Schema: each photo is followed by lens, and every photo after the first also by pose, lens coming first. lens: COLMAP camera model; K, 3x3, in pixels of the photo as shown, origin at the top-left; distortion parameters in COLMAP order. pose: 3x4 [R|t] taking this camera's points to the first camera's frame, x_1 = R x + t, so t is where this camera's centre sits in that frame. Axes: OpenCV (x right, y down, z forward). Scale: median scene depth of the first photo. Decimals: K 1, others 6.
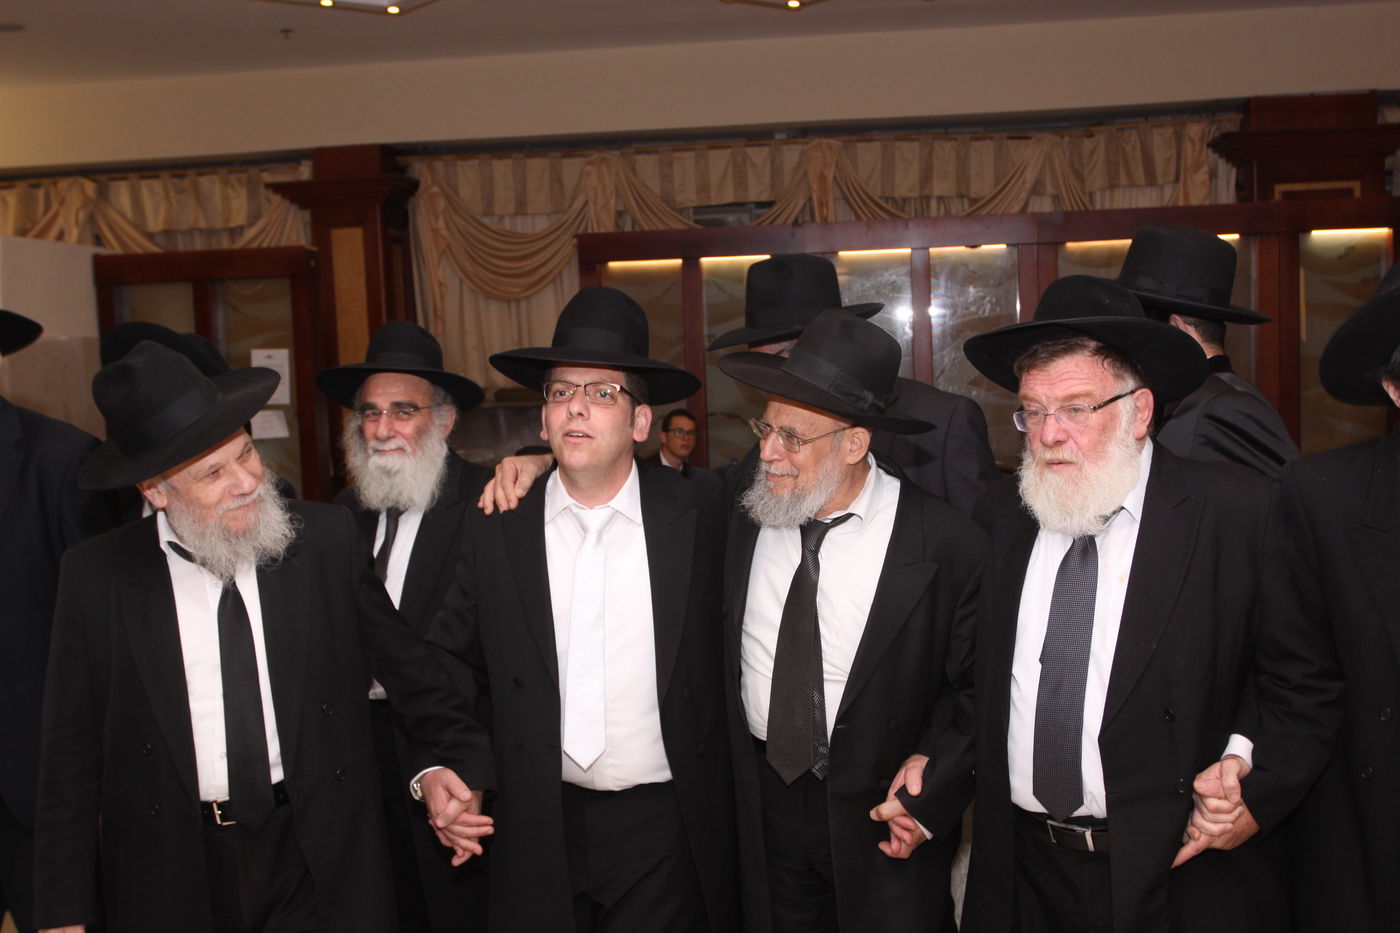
lens RADIAL K [[1689.1, 0, 700.6], [0, 1689.1, 467.1], [0, 0, 1]] dist [-0.006884, 0.000000]
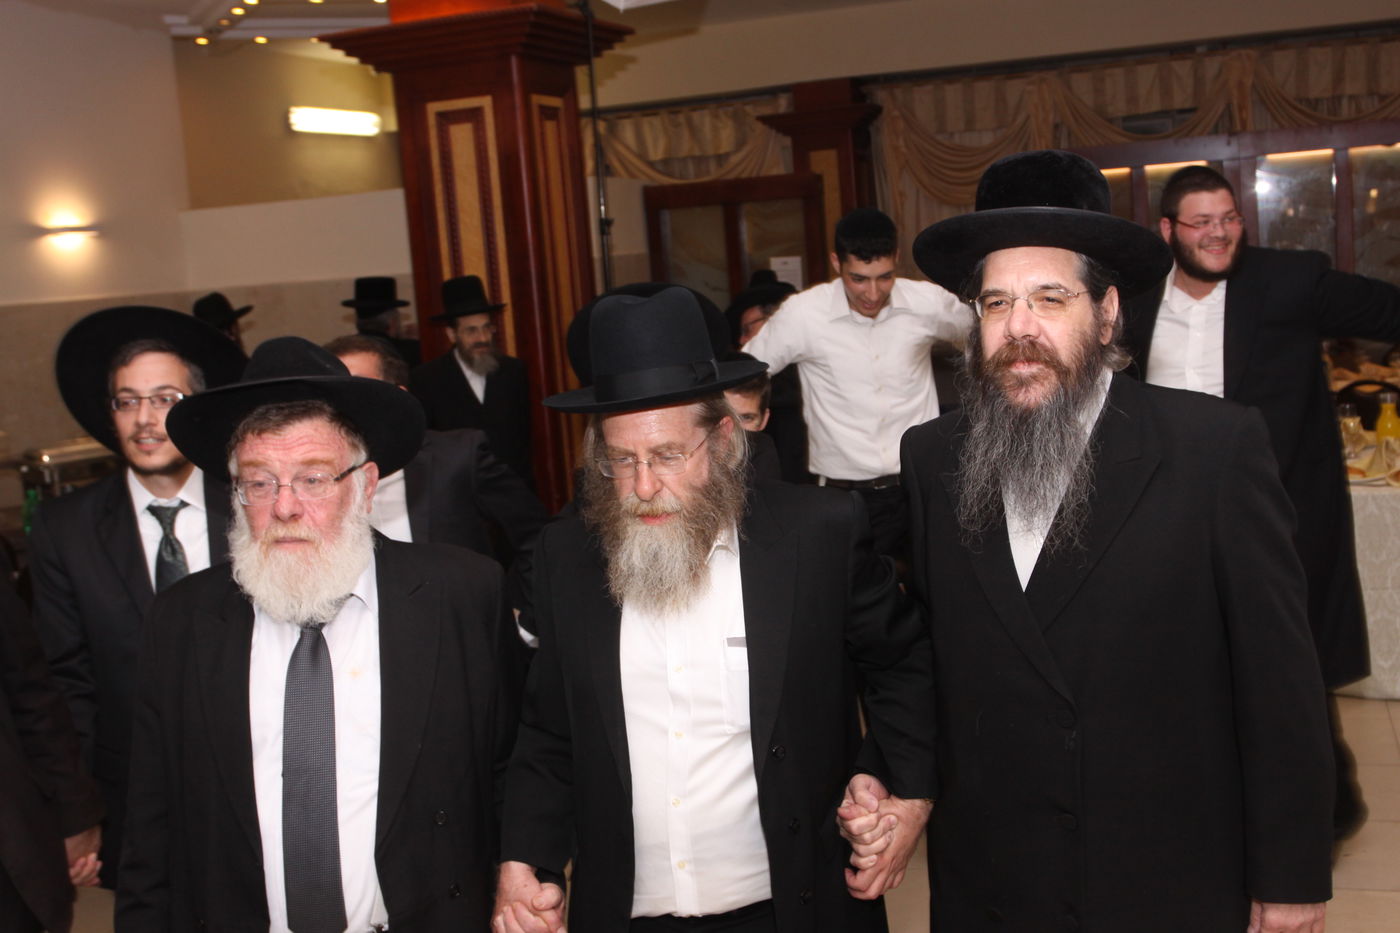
lens RADIAL K [[1689.1, 0, 699.2], [0, 1689.1, 464.6], [0, 0, 1]] dist [-0.006884, 0.000000]
pose [[0.978599, -0.013903, -0.205307, -0.053853], [0.027010, 0.997761, 0.061178, 0.003762], [0.203997, -0.065414, 0.976784, -0.192073]]
